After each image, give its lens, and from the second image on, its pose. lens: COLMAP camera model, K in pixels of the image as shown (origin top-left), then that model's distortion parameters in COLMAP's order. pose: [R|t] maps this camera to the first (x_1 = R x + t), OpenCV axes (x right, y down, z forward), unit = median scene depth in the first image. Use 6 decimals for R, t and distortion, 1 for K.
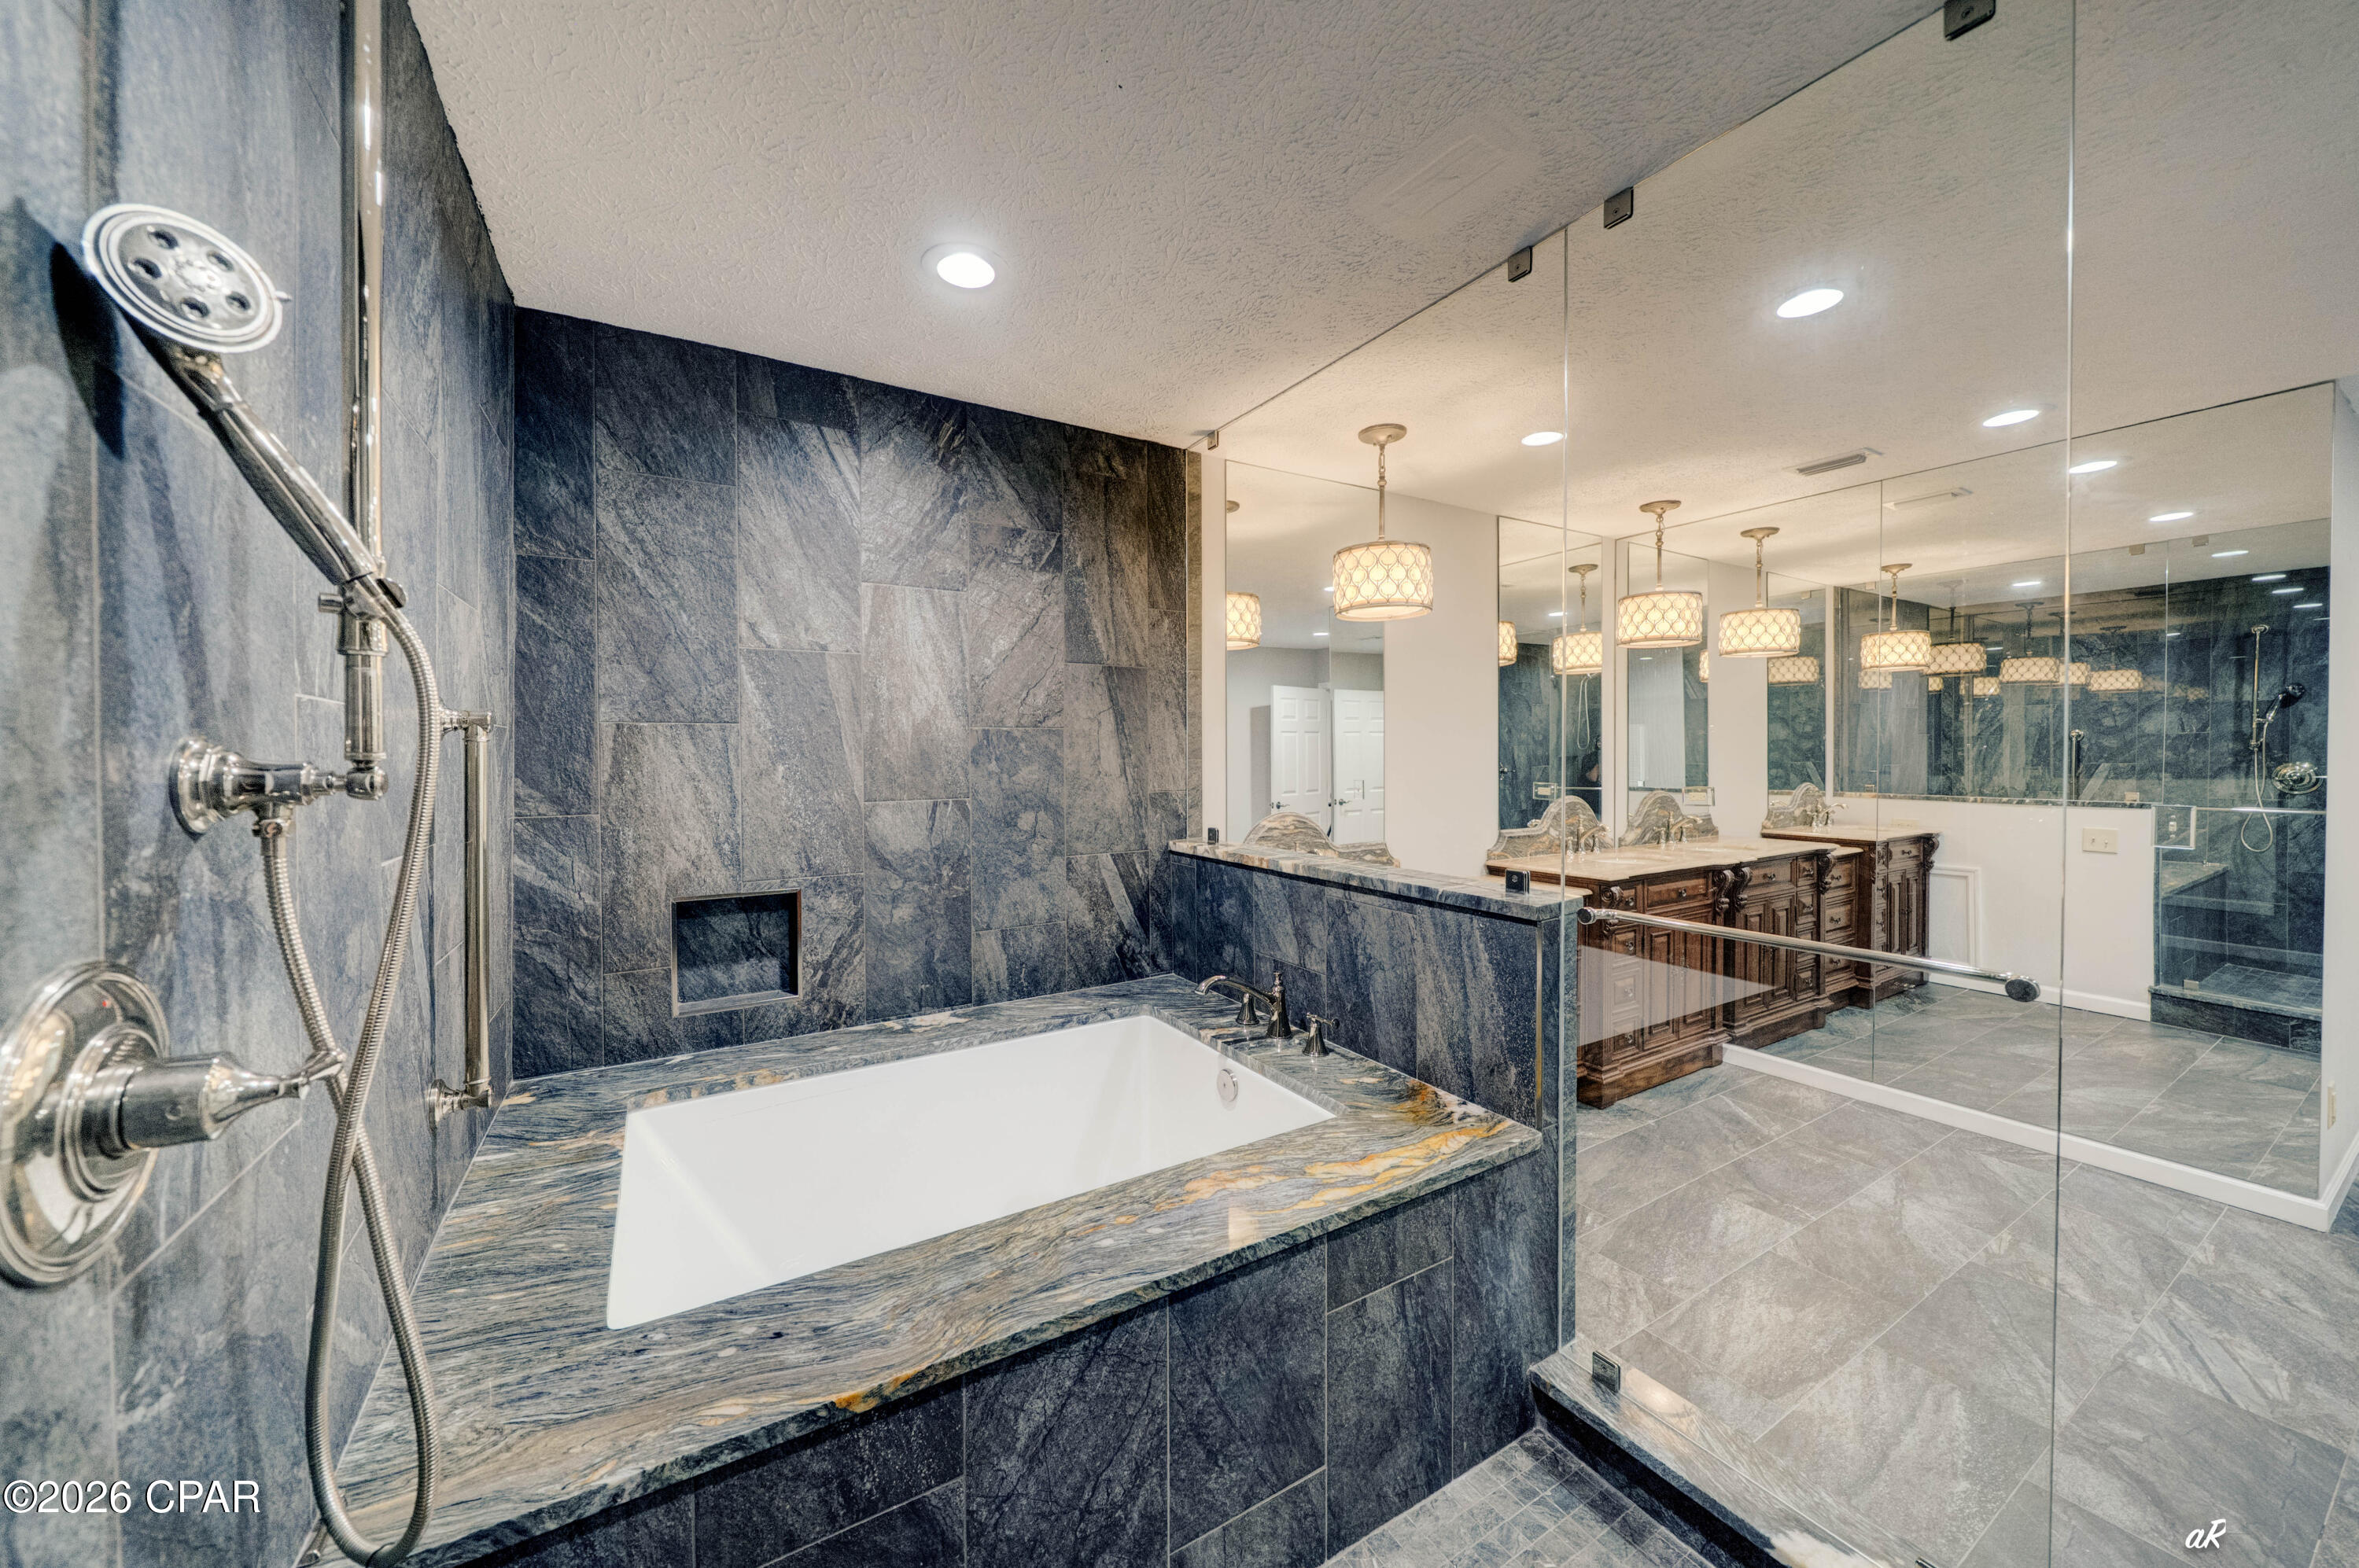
lens RADIAL K [[834.8, 0, 1175.6], [0, 834.8, 749.3], [0, 0, 1]] dist [0.001294, 0.000201]
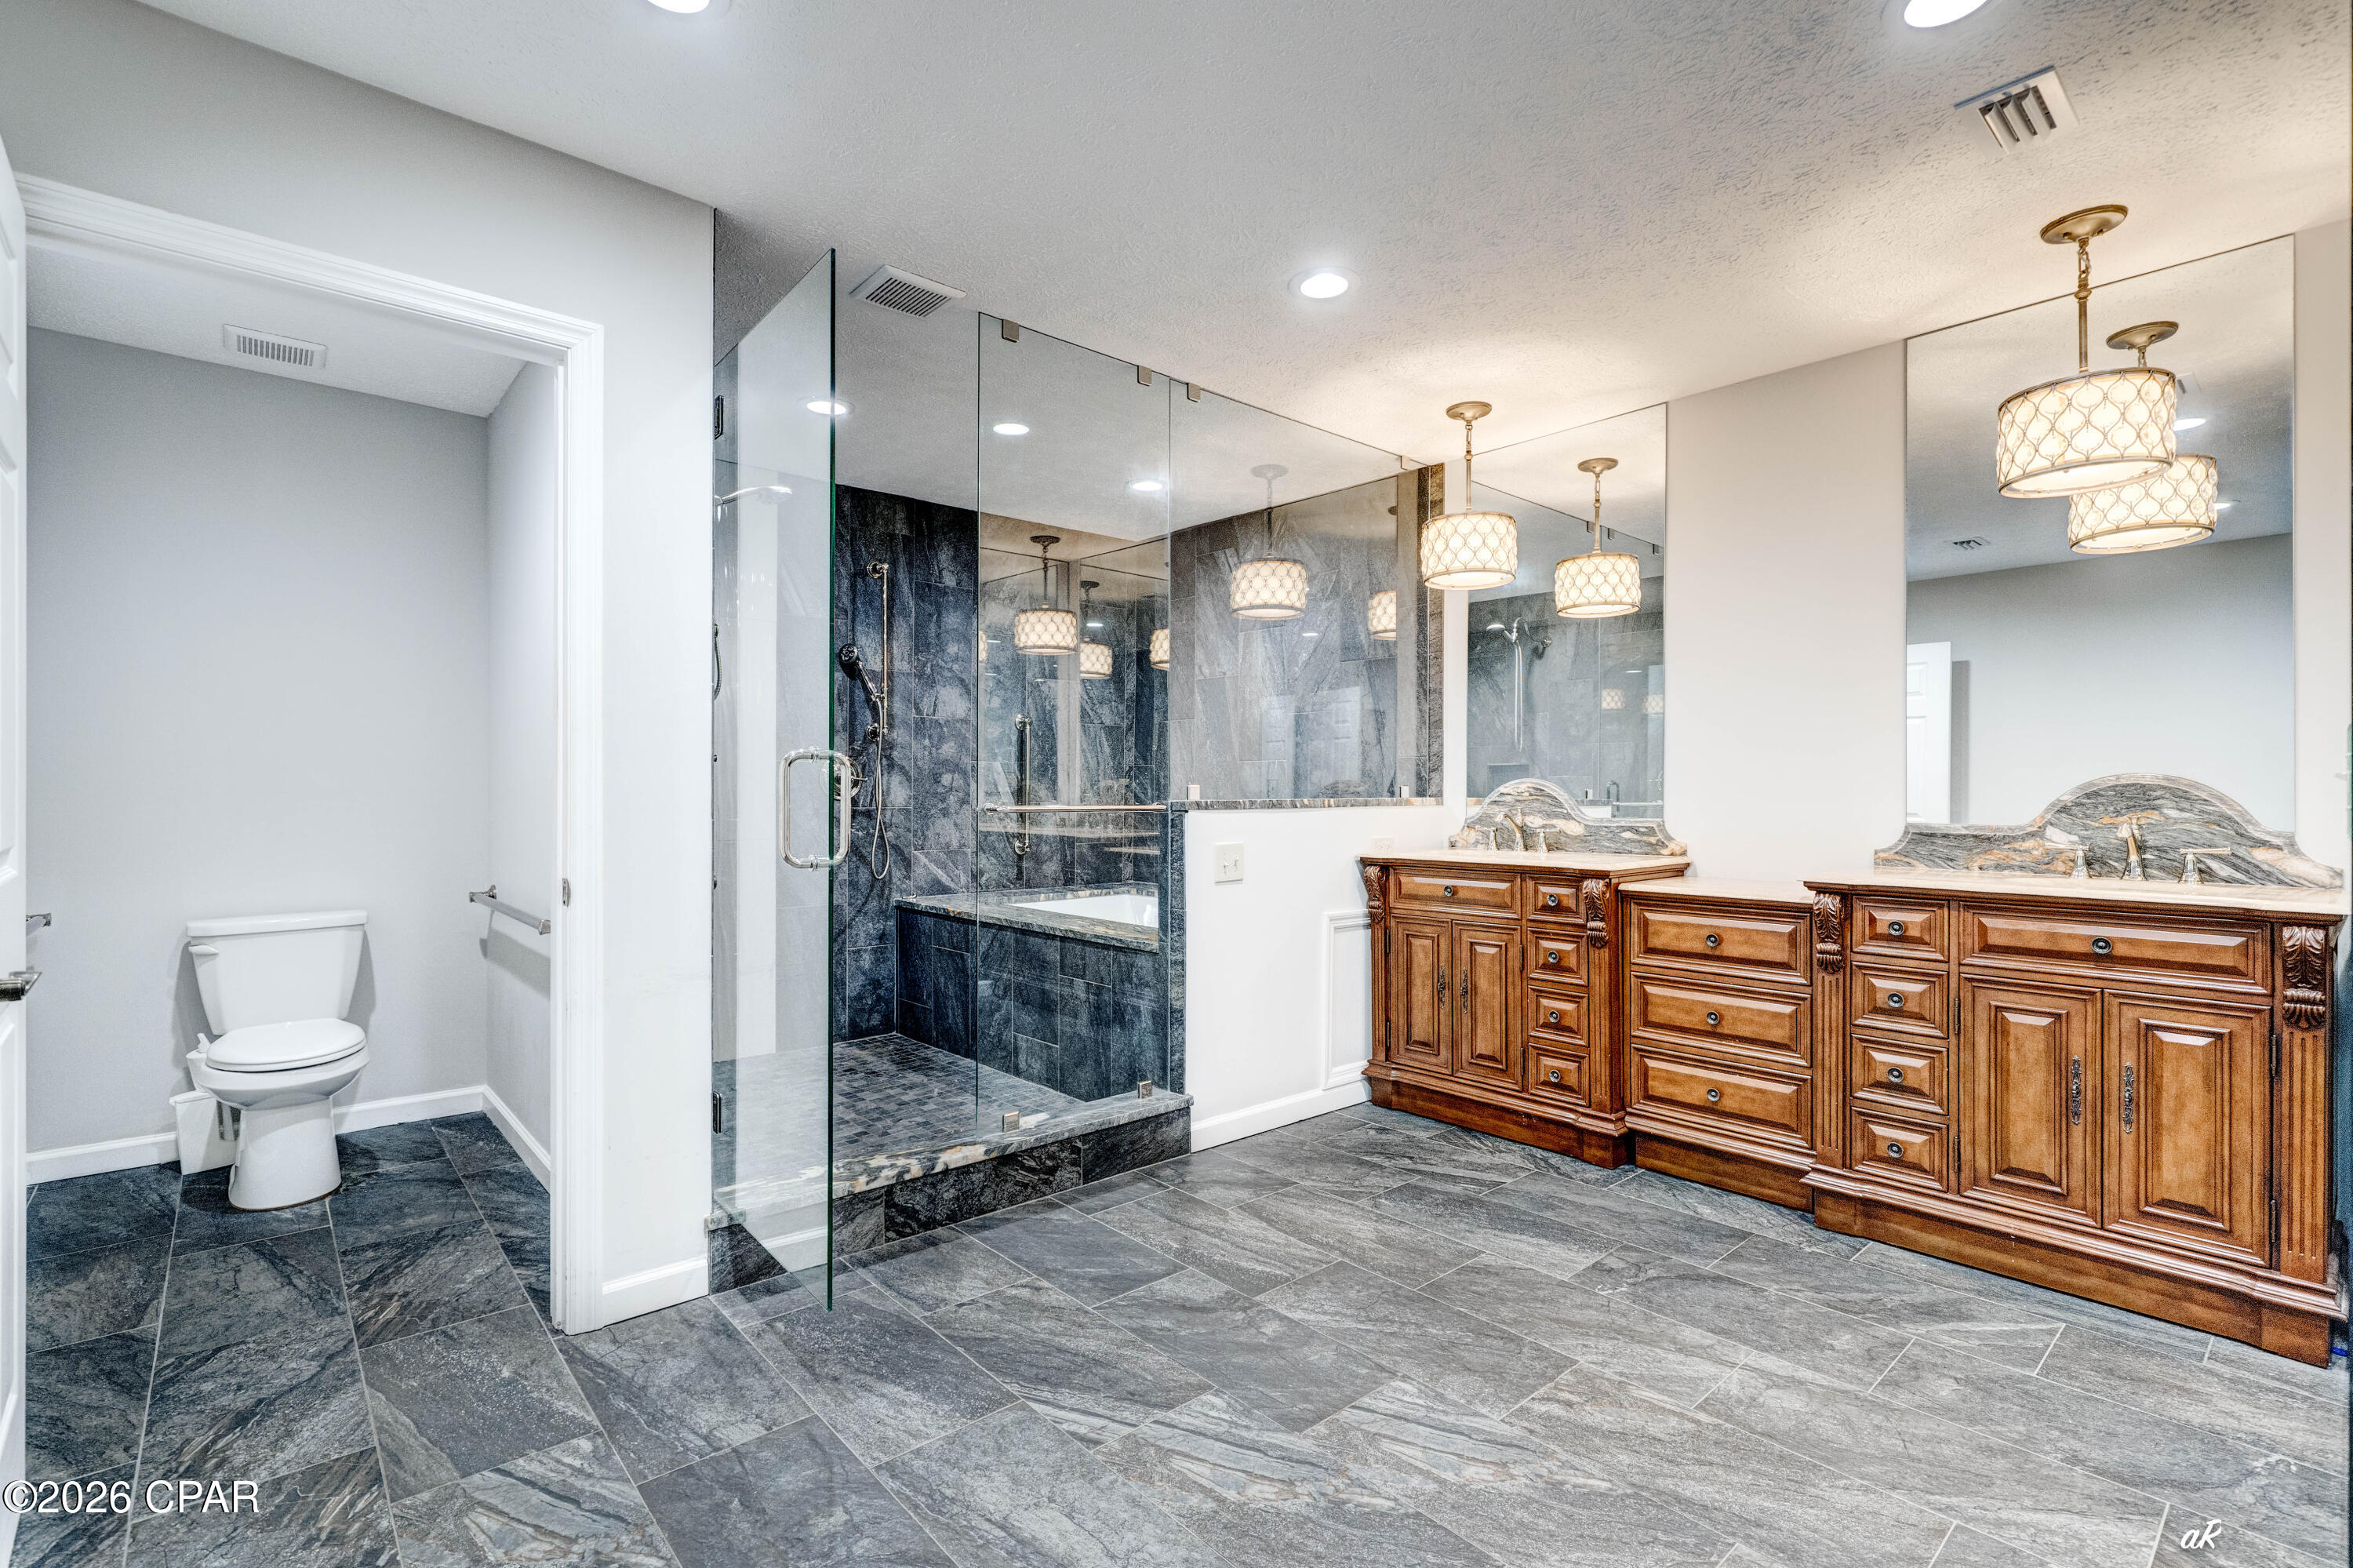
lens RADIAL K [[1065.9, 0, 1176.5], [0, 1065.9, 784.0], [0, 0, 1]] dist [-0.000874, -0.000050]
pose [[0.180055, -0.001249, -0.983656, 1.669818], [-0.006167, 0.999978, -0.002399, 0.110128], [0.983637, 0.006498, 0.180043, 0.456097]]
